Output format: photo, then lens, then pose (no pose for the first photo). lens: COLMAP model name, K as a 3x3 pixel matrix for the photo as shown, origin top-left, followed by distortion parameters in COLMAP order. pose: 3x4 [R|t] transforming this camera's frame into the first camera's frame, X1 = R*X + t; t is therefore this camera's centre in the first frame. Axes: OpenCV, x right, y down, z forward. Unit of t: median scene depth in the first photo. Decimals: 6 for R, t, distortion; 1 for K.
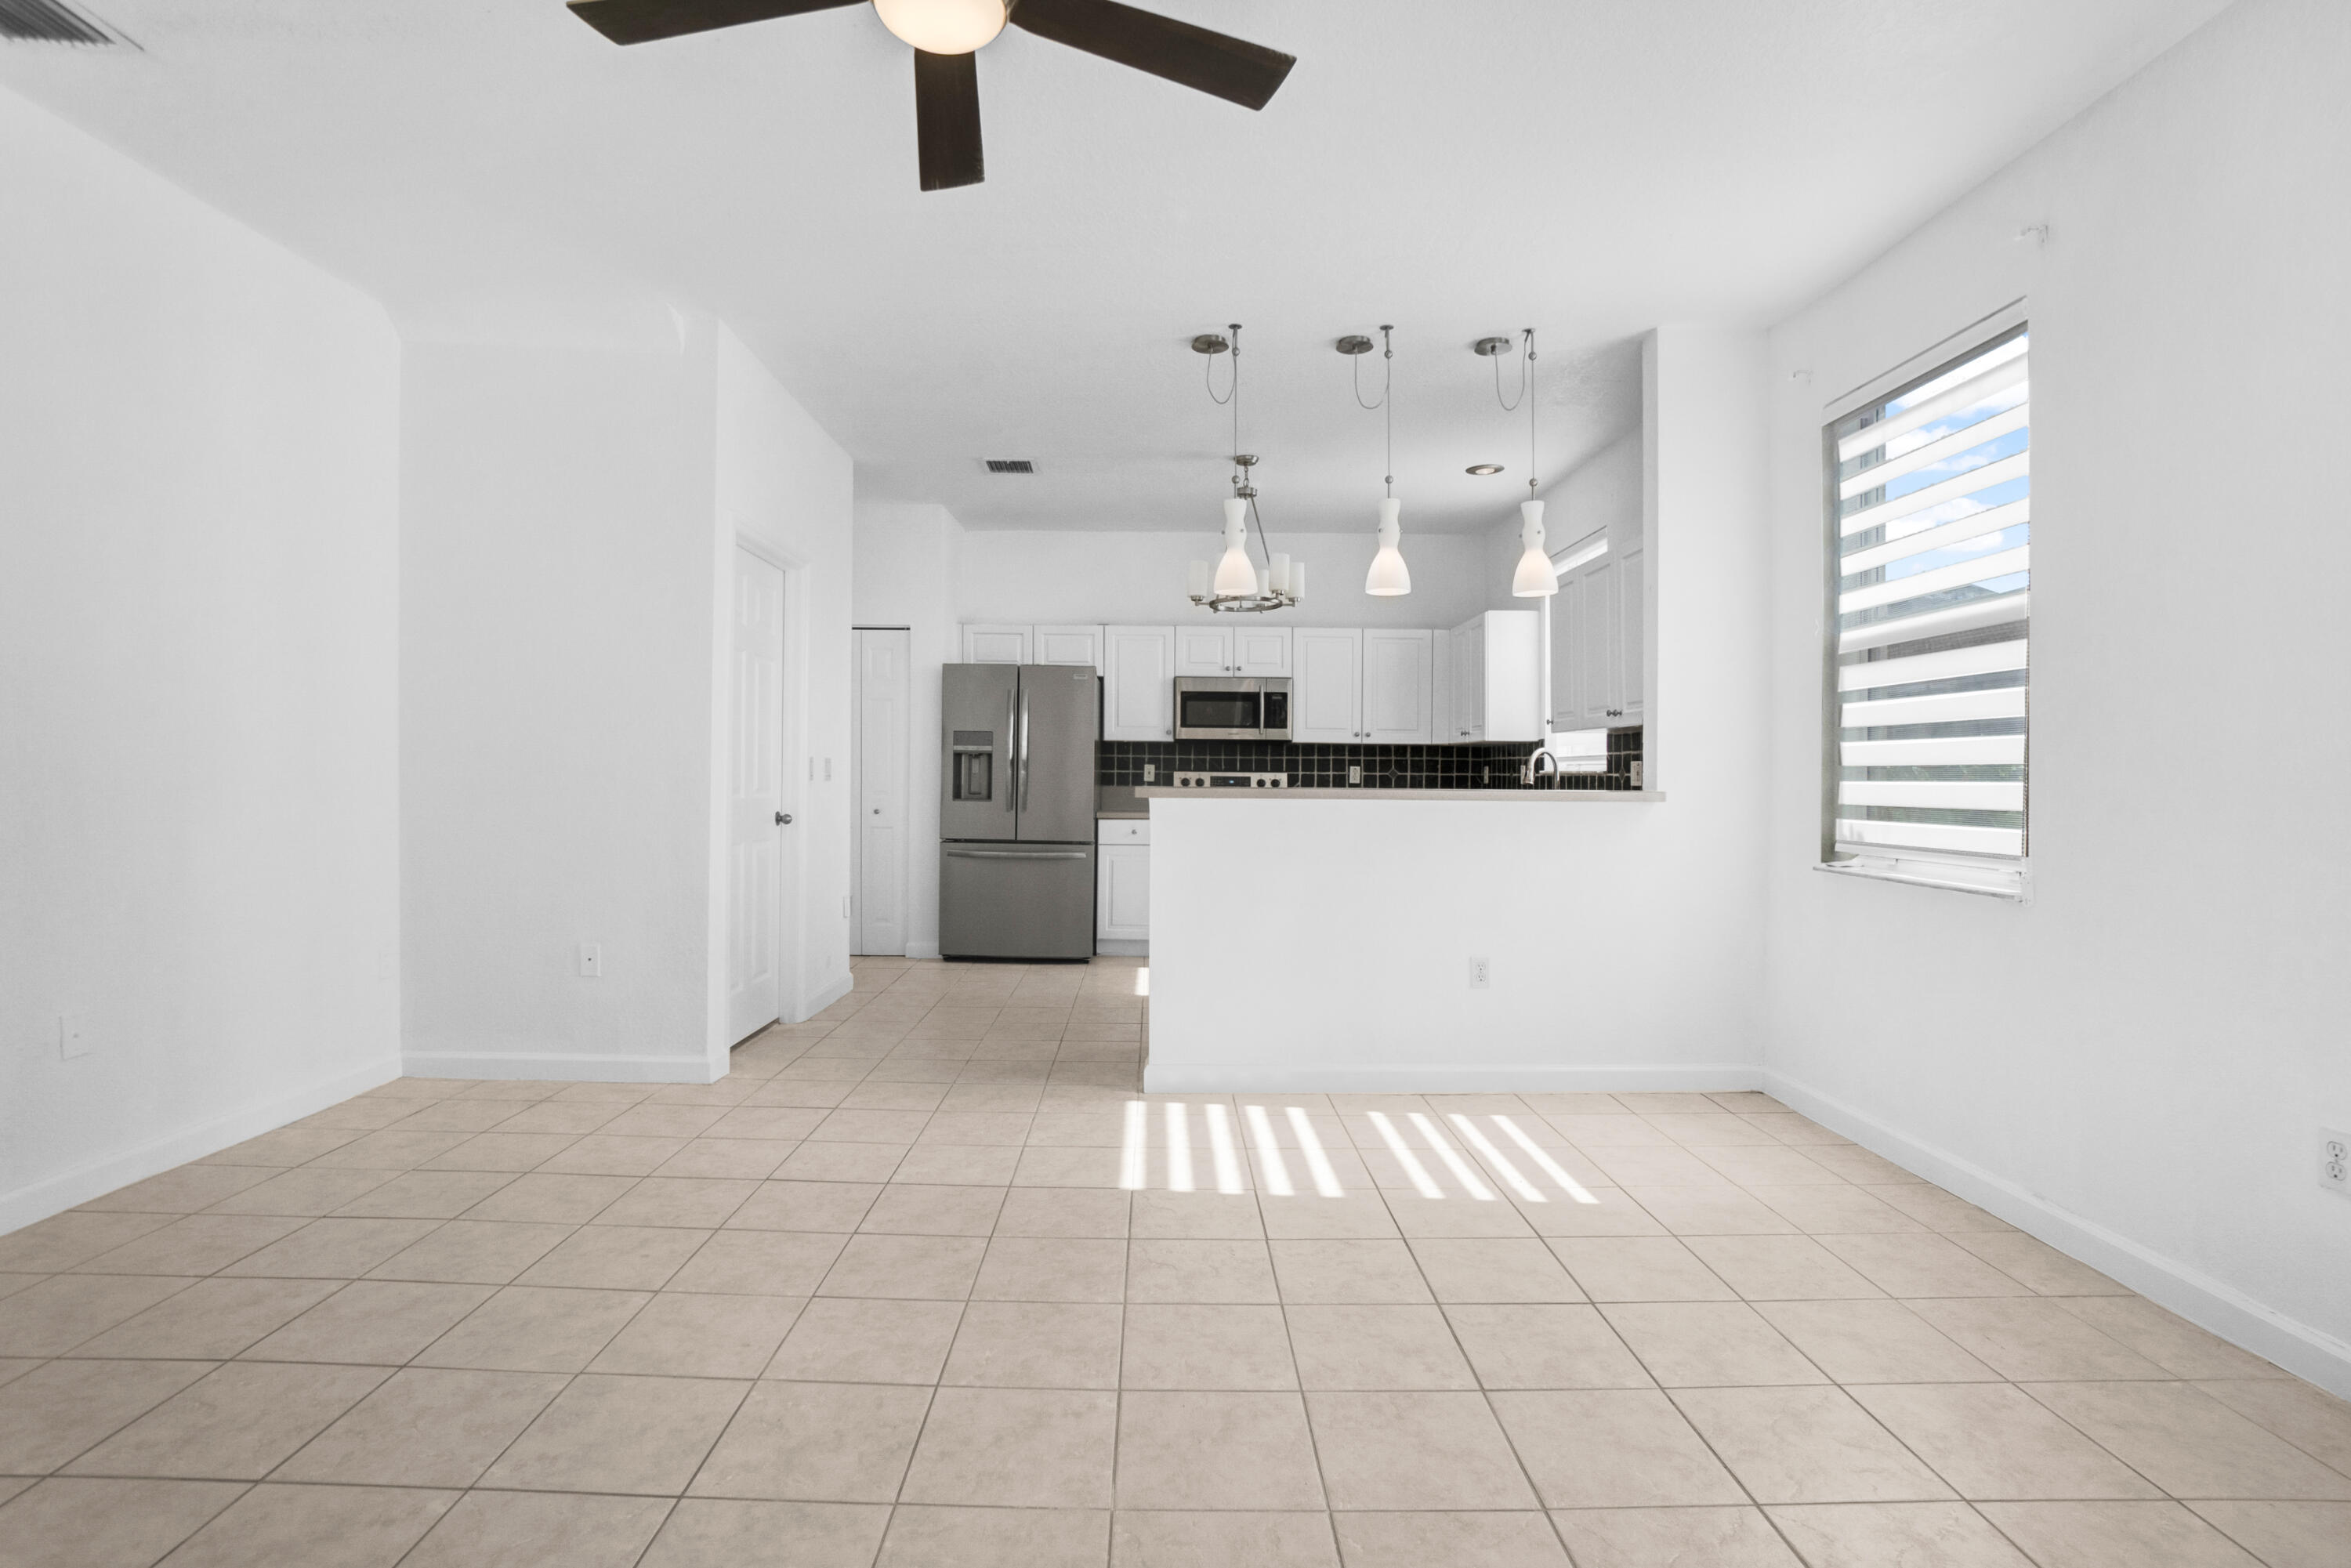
lens RADIAL K [[1079.2, 0, 1178.4], [0, 1079.2, 775.8], [0, 0, 1]] dist [-0.053326, 0.015648]
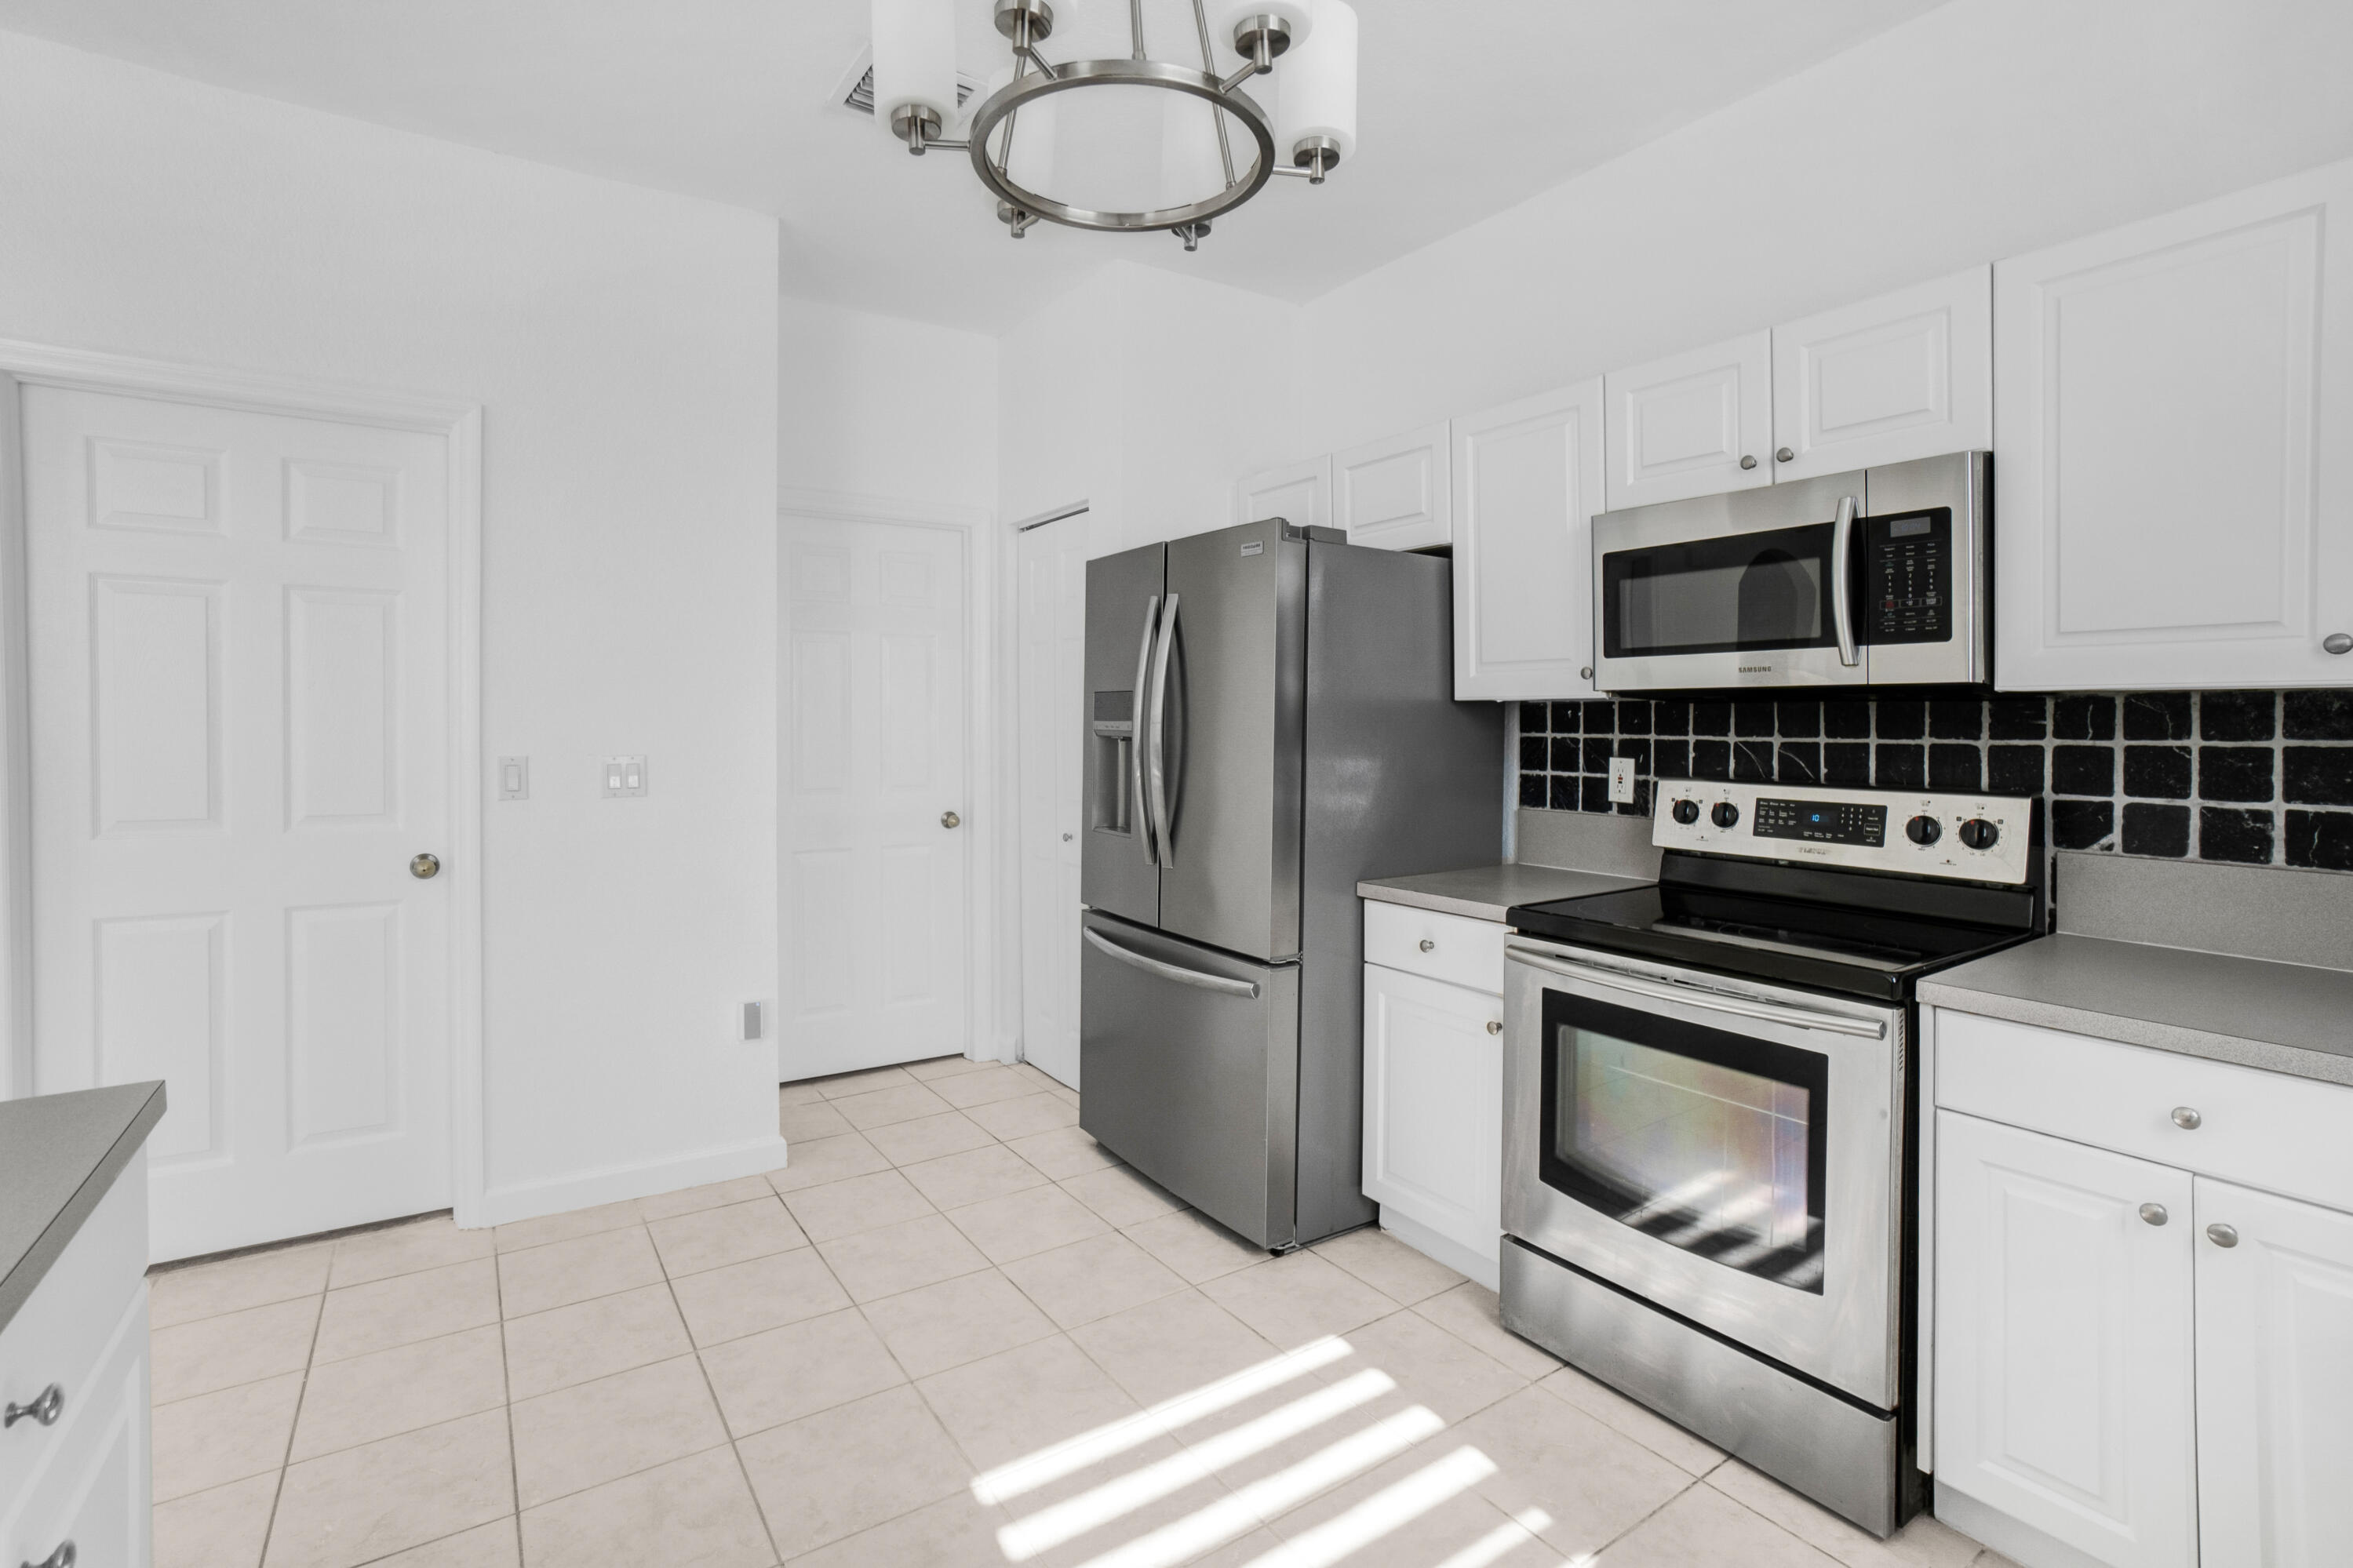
lens RADIAL K [[1080.0, 0, 1184.8], [0, 1080.0, 725.1], [0, 0, 1]] dist [-0.053326, 0.015648]
pose [[0.545259, -0.003523, -0.838260, 0.216518], [0.002809, 0.999993, -0.002376, -0.022592], [0.838263, -0.001059, 0.545265, 0.694193]]
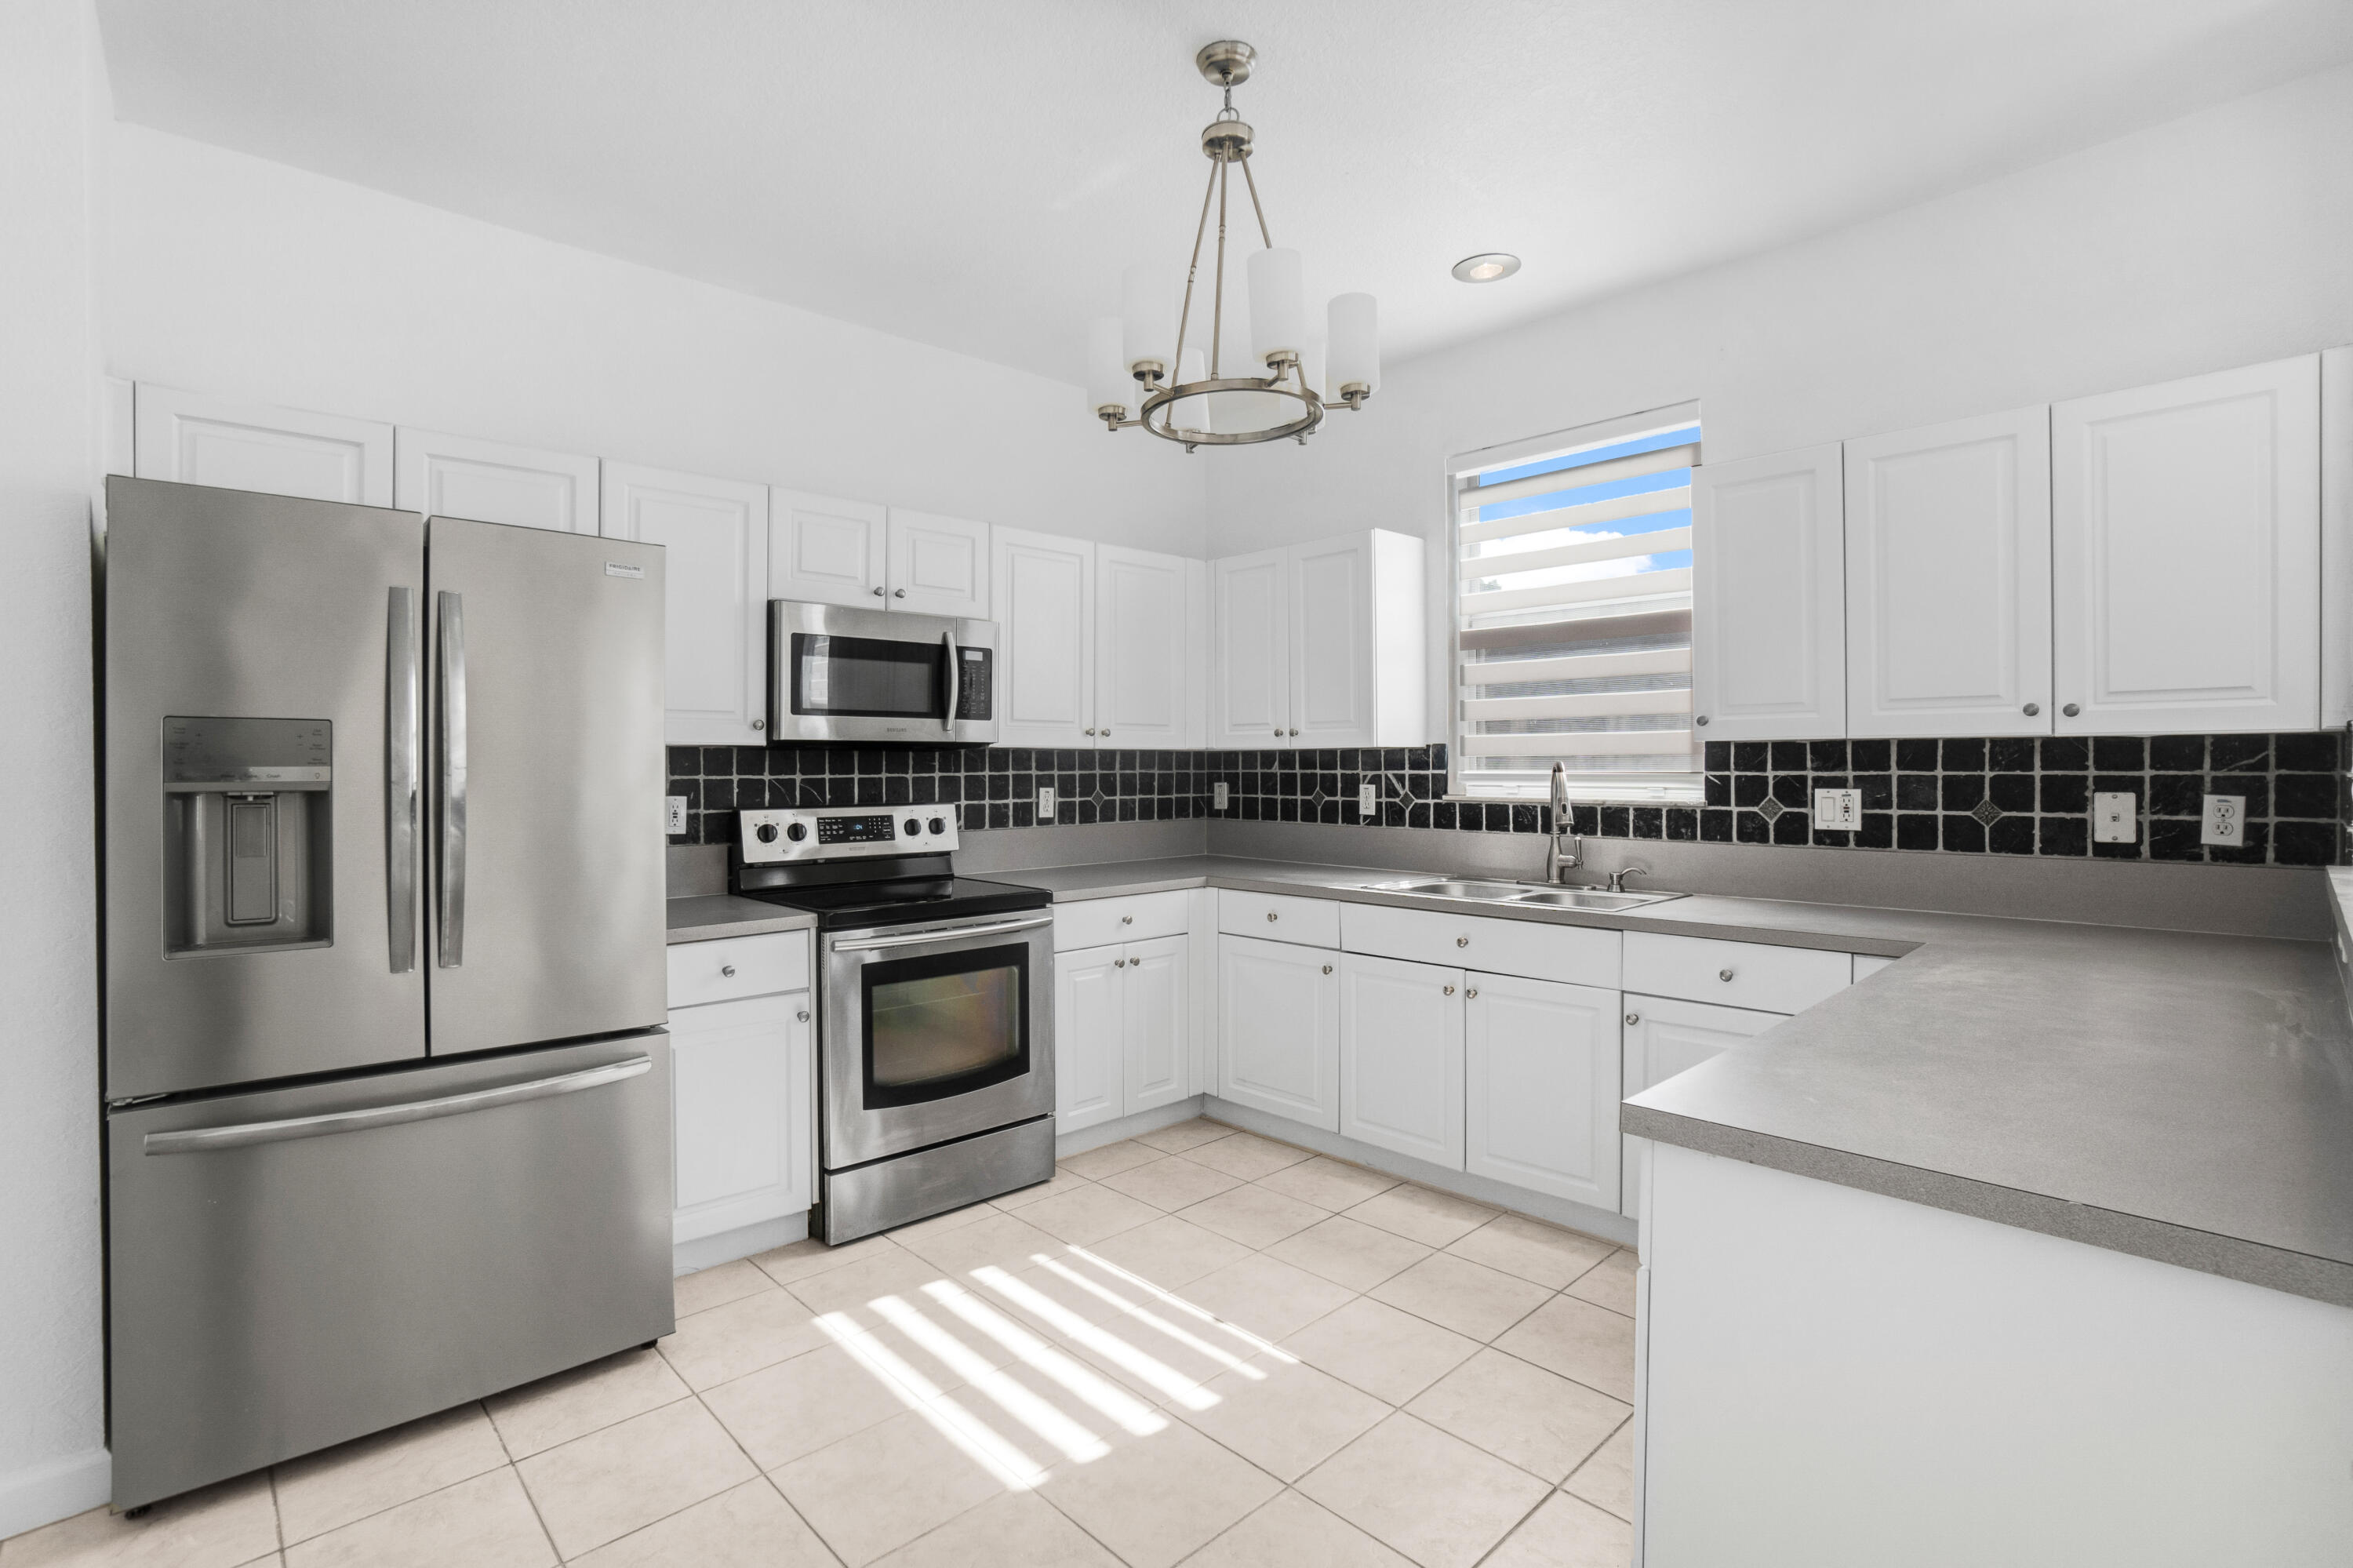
lens RADIAL K [[1080.2, 0, 1148.4], [0, 1080.2, 777.9], [0, 0, 1]] dist [-0.053326, 0.015648]
pose [[0.753208, -0.019514, 0.657493, -0.177028], [0.010258, 0.999787, 0.017921, -0.024868], [-0.657703, -0.006753, 0.753247, 0.566818]]
